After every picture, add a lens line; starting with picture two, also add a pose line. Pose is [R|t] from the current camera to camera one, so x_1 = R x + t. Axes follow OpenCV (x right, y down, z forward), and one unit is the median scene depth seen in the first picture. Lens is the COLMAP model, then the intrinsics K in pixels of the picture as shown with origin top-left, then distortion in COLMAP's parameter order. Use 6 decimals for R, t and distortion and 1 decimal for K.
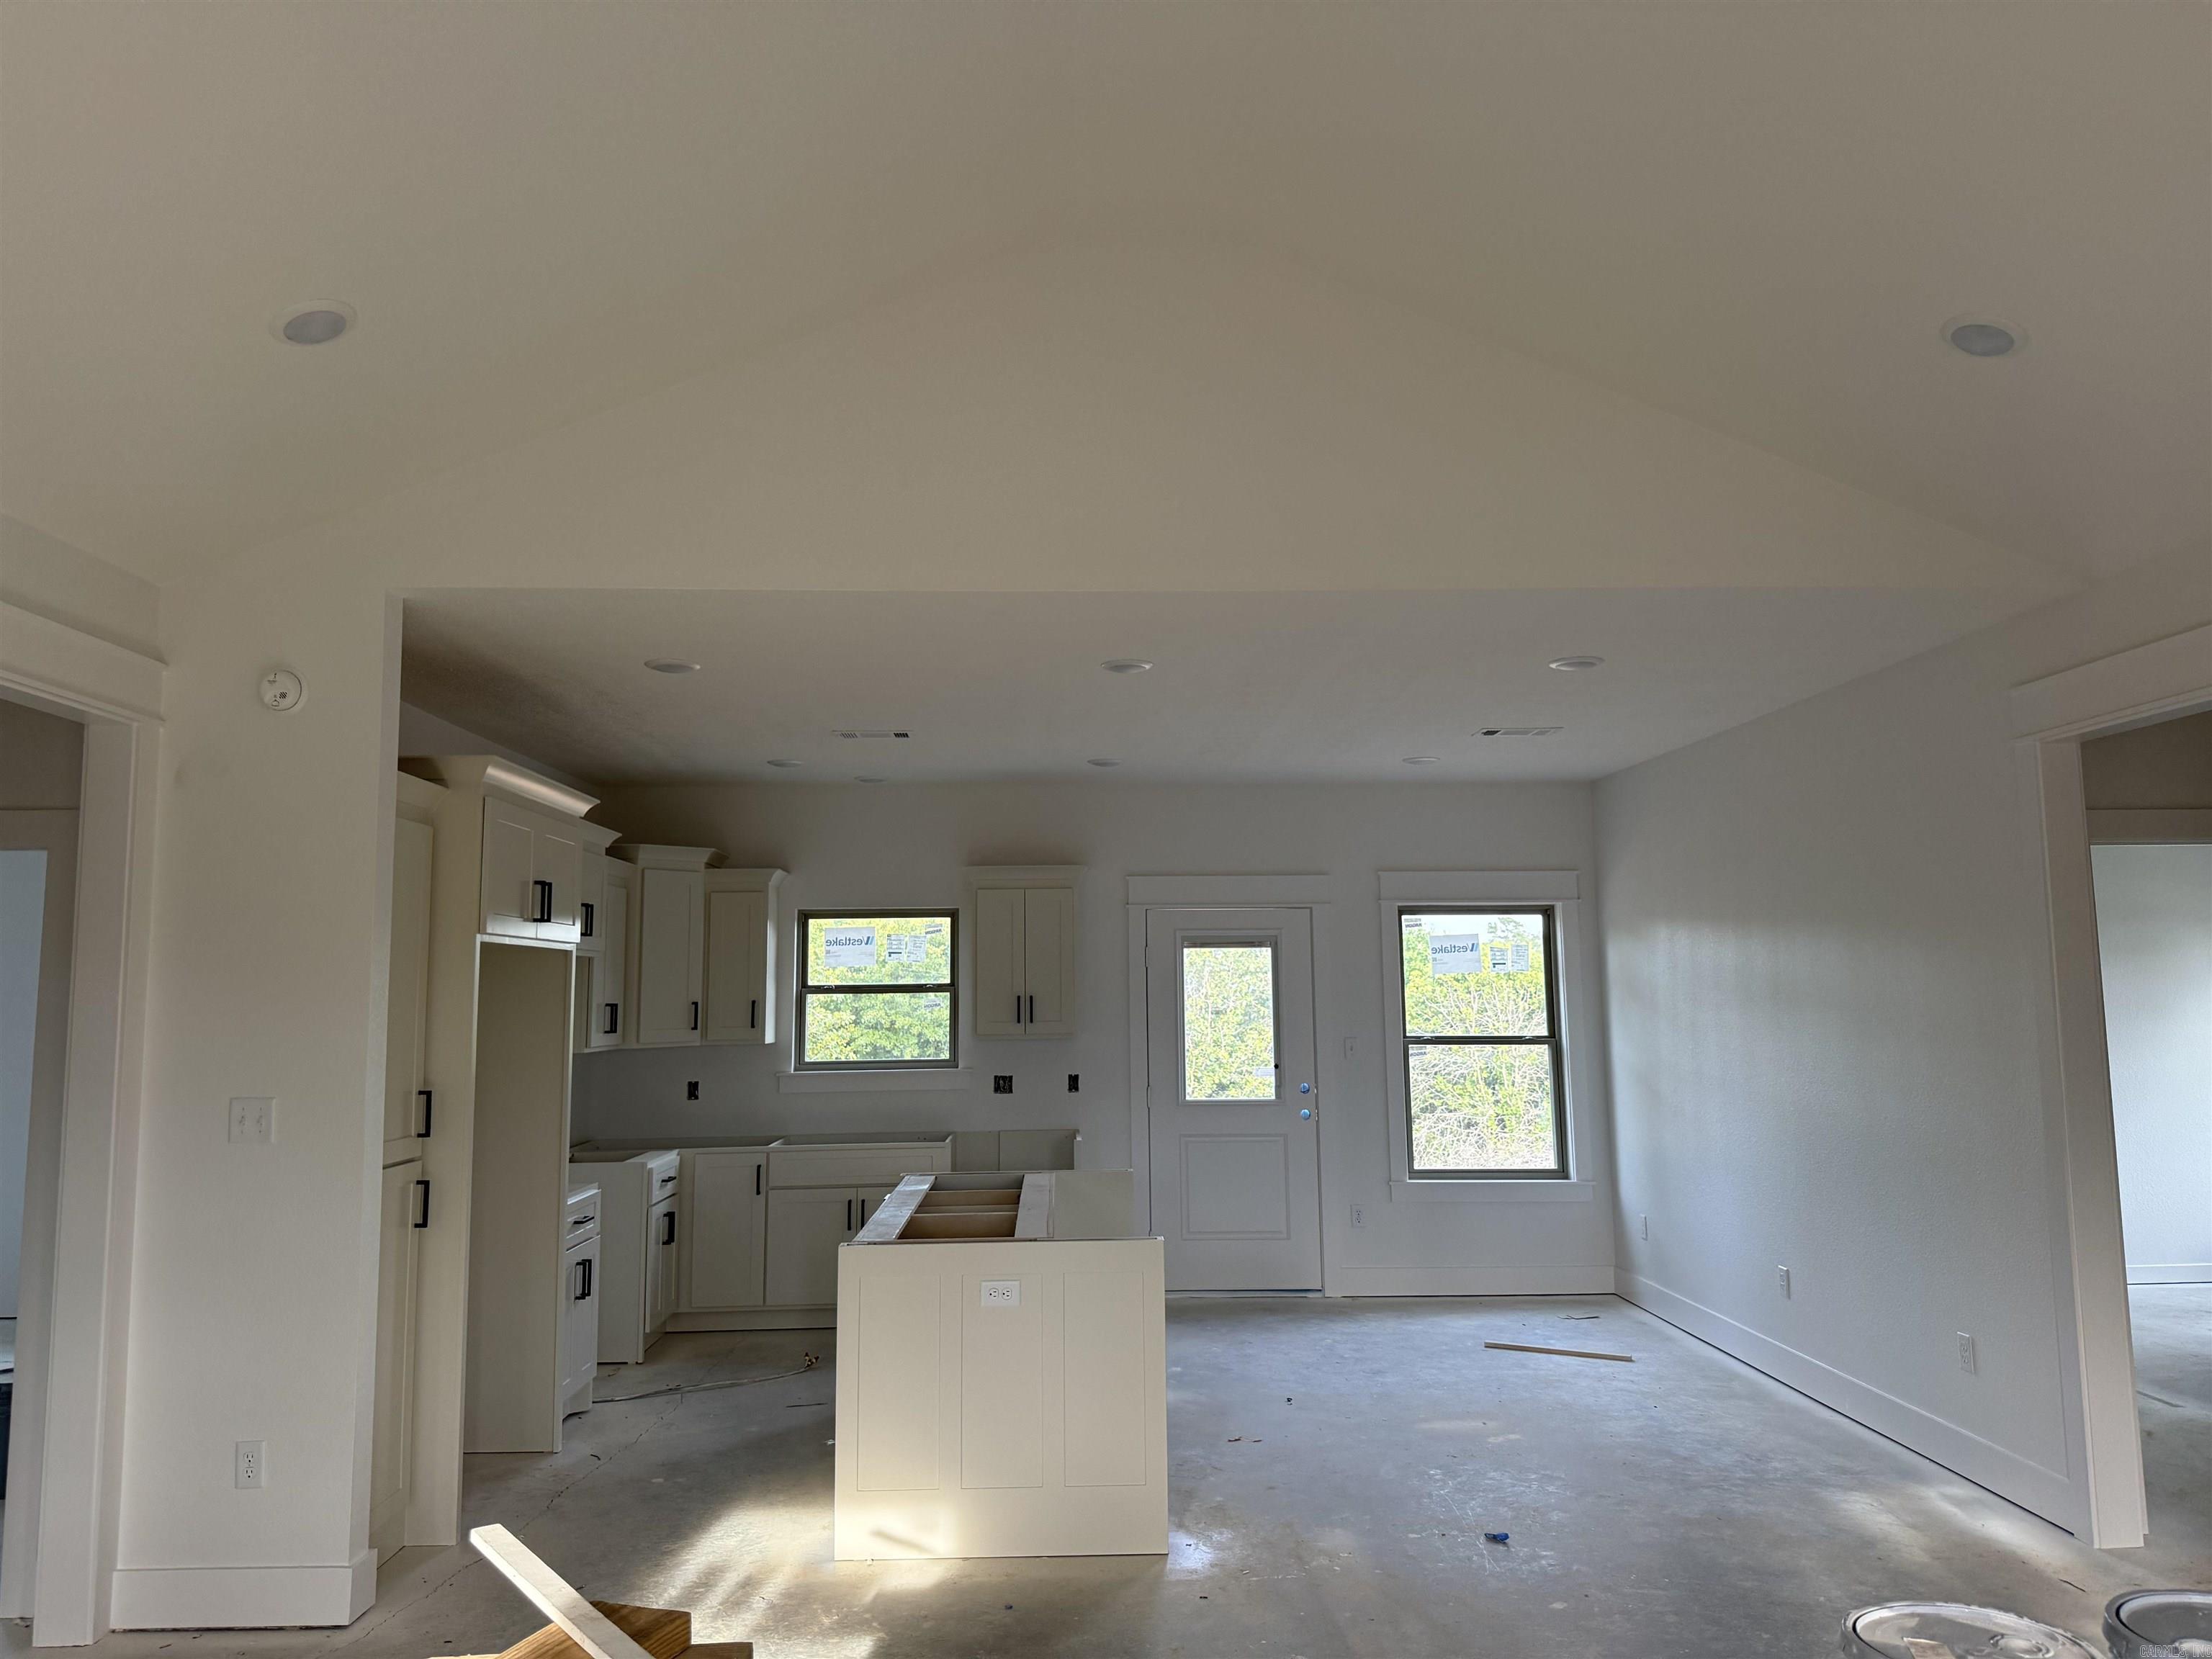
lens RADIAL K [[1547.4, 0, 1106.0], [0, 1547.4, 829.5], [0, 0, 1]] dist [0.197209, -0.410092]
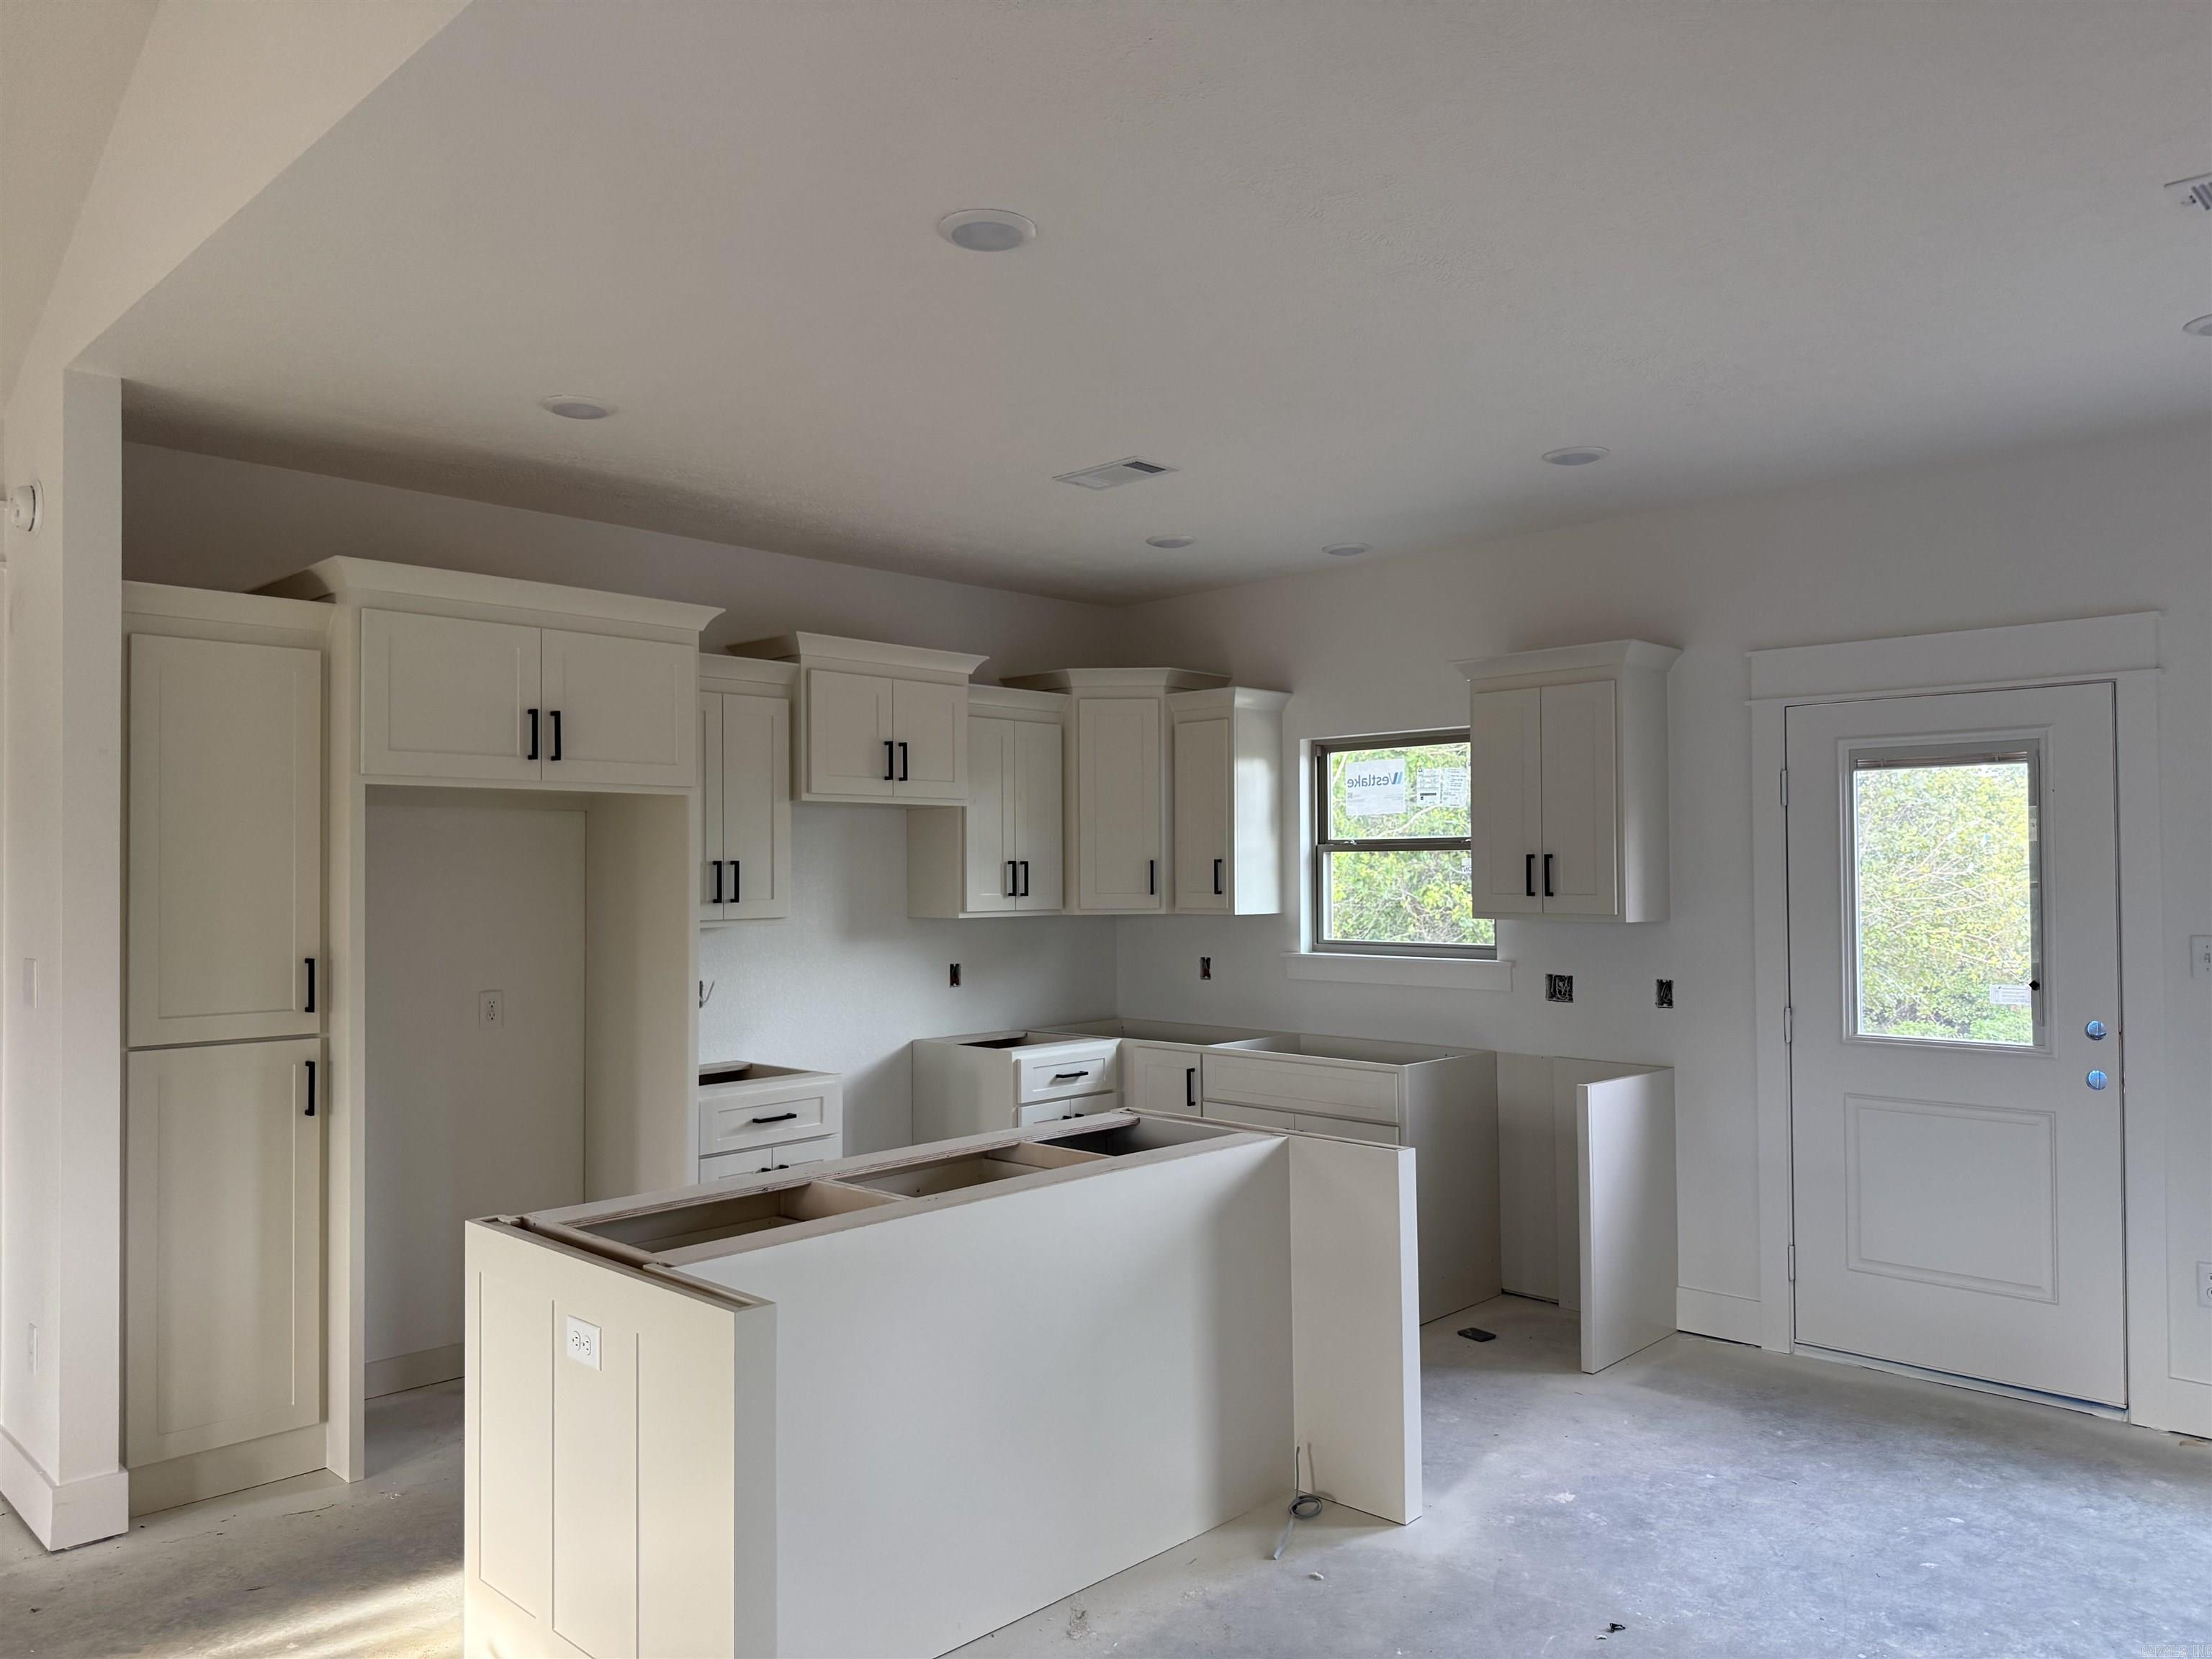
lens RADIAL K [[1542.7, 0, 1109.5], [0, 1542.7, 841.2], [0, 0, 1]] dist [0.107870, -0.161770]
pose [[0.693941, -0.007752, -0.719990, 0.277087], [0.076350, 0.995097, 0.062874, 0.046438], [0.715972, -0.098602, 0.691130, 0.416328]]
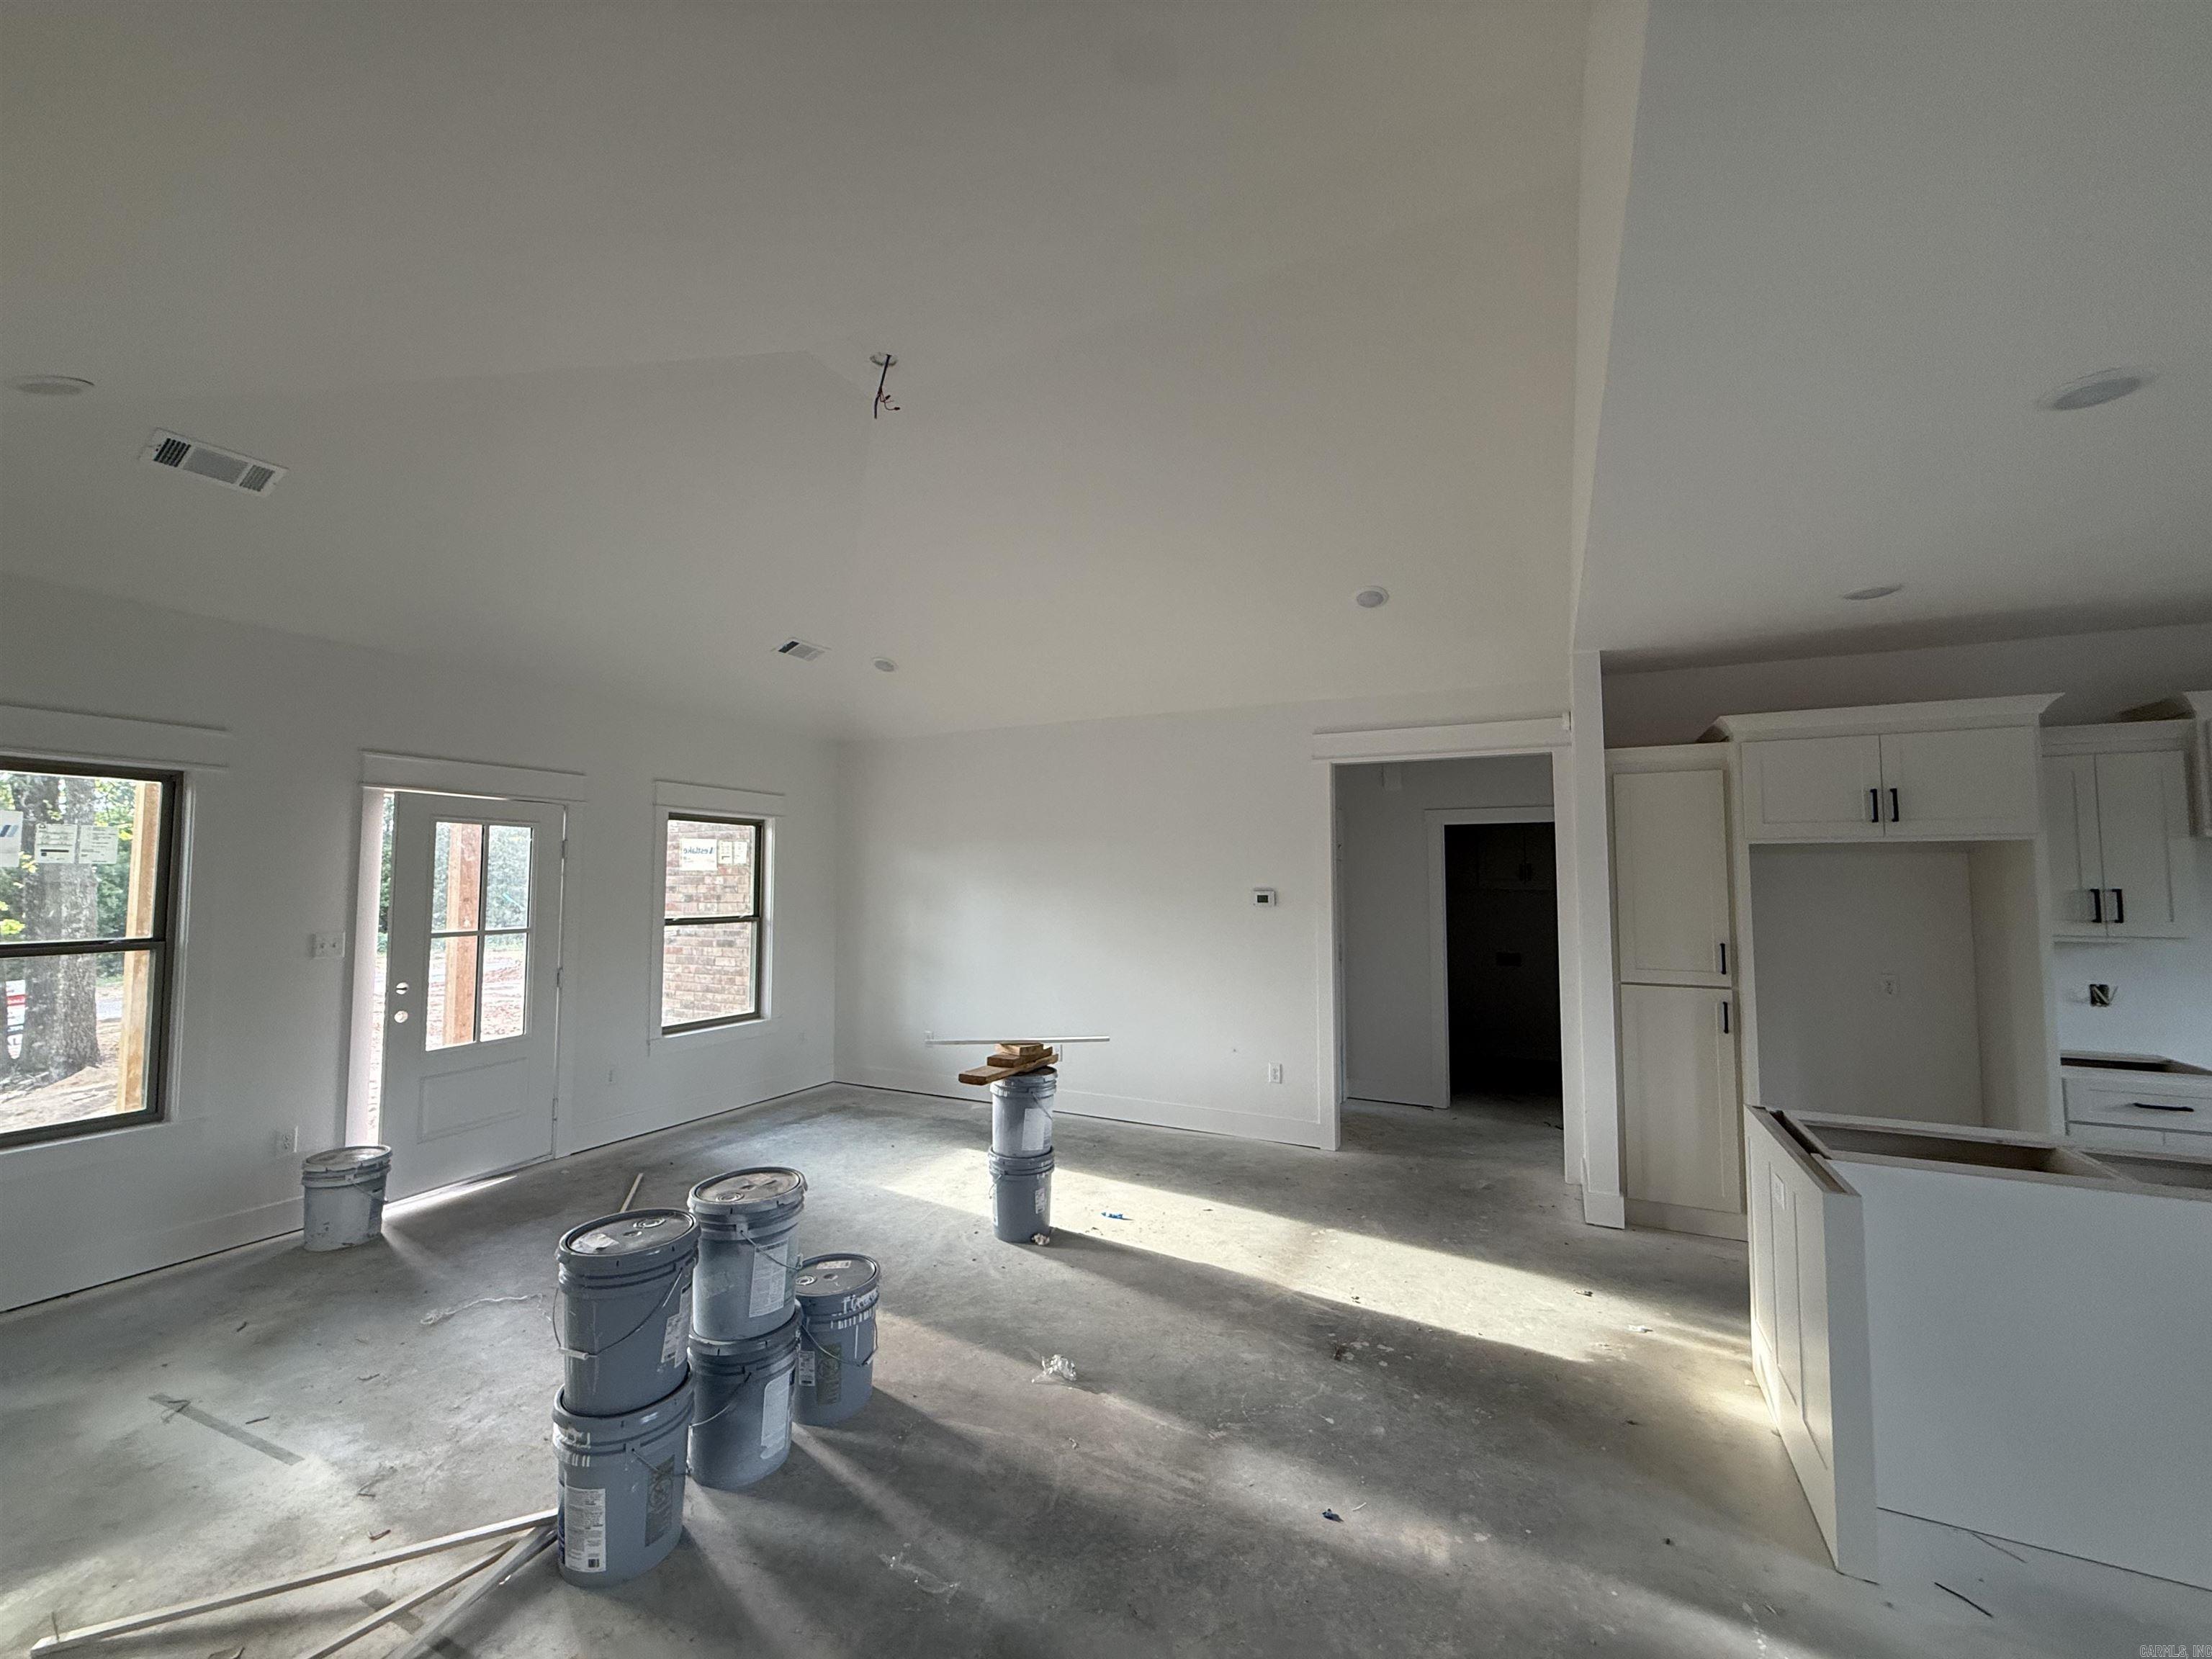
lens RADIAL K [[884.4, 0, 1100.8], [0, 884.4, 830.8], [0, 0, 1]] dist [0.001628, -0.000078]
pose [[-0.478556, -0.042924, -0.877007, 0.347313], [0.097491, 0.990031, -0.101654, 0.048975], [0.872628, -0.134148, -0.469601, 0.510038]]
